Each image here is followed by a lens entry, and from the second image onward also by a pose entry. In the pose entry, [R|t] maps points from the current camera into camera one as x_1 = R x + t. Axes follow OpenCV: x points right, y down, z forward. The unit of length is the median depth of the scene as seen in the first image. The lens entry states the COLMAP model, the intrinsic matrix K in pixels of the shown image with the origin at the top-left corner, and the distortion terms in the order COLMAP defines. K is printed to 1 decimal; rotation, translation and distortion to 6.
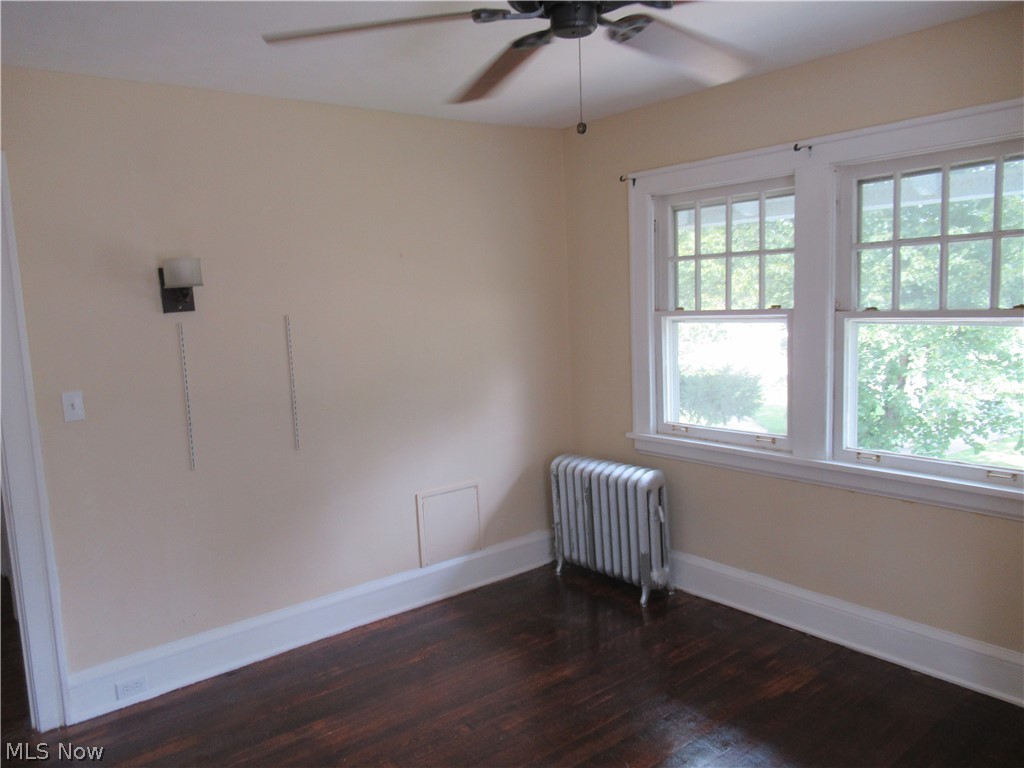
lens RADIAL K [[760.8, 0, 509.8], [0, 760.8, 383.6], [0, 0, 1]] dist [-0.011207, 0.003598]
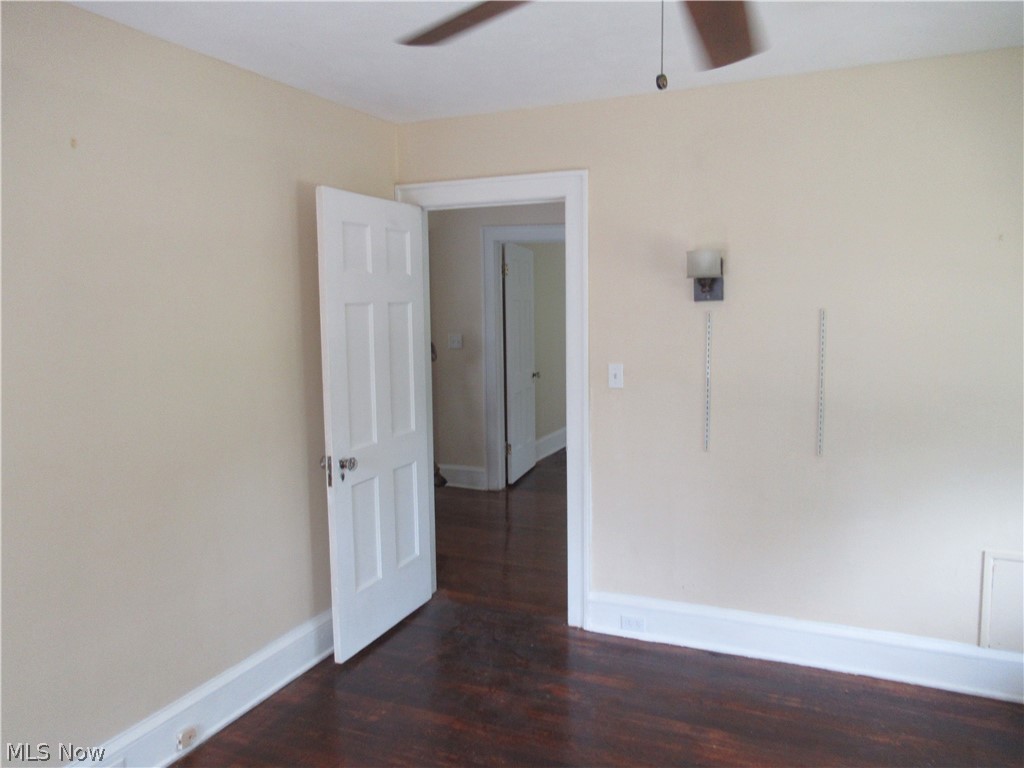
lens RADIAL K [[760.8, 0, 510.1], [0, 760.8, 386.0], [0, 0, 1]] dist [-0.011207, 0.003598]
pose [[0.462256, 0.135948, -0.876264, 0.374700], [-0.112445, 0.989188, 0.094150, -0.045324], [0.879589, 0.055010, 0.472544, 0.262414]]
